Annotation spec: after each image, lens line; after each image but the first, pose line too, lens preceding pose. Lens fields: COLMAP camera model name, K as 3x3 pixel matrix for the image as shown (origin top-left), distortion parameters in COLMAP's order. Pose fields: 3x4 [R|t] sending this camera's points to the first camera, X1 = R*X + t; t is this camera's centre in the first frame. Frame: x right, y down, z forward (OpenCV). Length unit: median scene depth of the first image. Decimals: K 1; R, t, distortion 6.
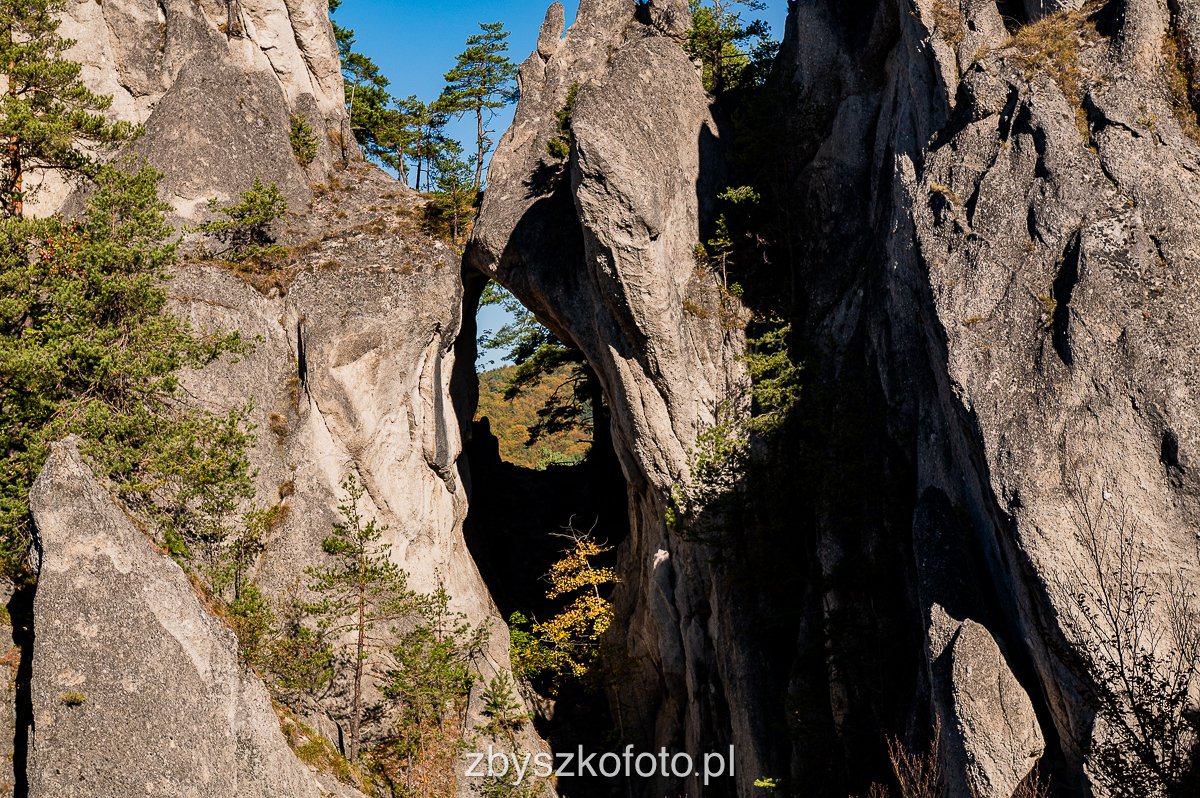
lens RADIAL K [[2346.0, 0, 600.3], [0, 2346.0, 394.8], [0, 0, 1]] dist [0.031203, 0.000000]
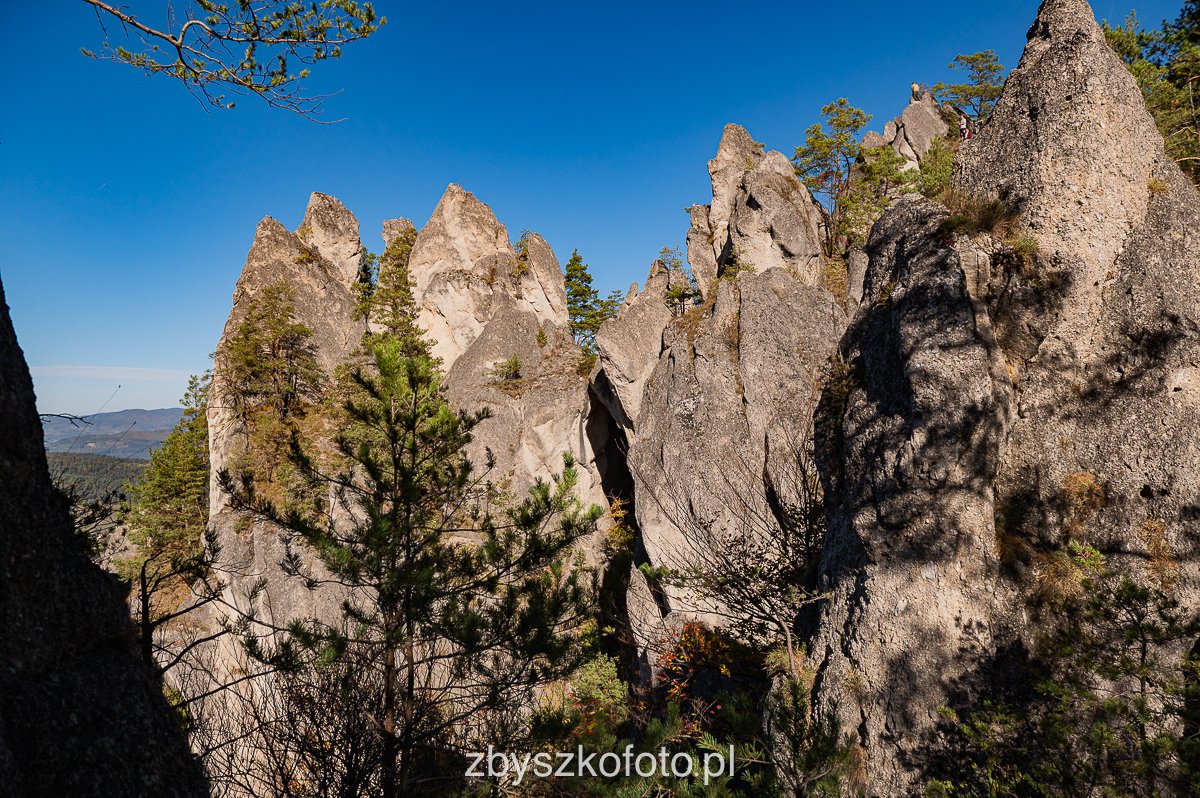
lens RADIAL K [[828.7, 0, 601.2], [0, 828.7, 406.4], [0, 0, 1]] dist [-0.031128, -0.002105]
pose [[0.952562, 0.017406, -0.303846, 0.261837], [-0.013059, 0.999781, 0.016332, -0.055125], [0.304064, -0.011589, 0.952581, 0.153270]]
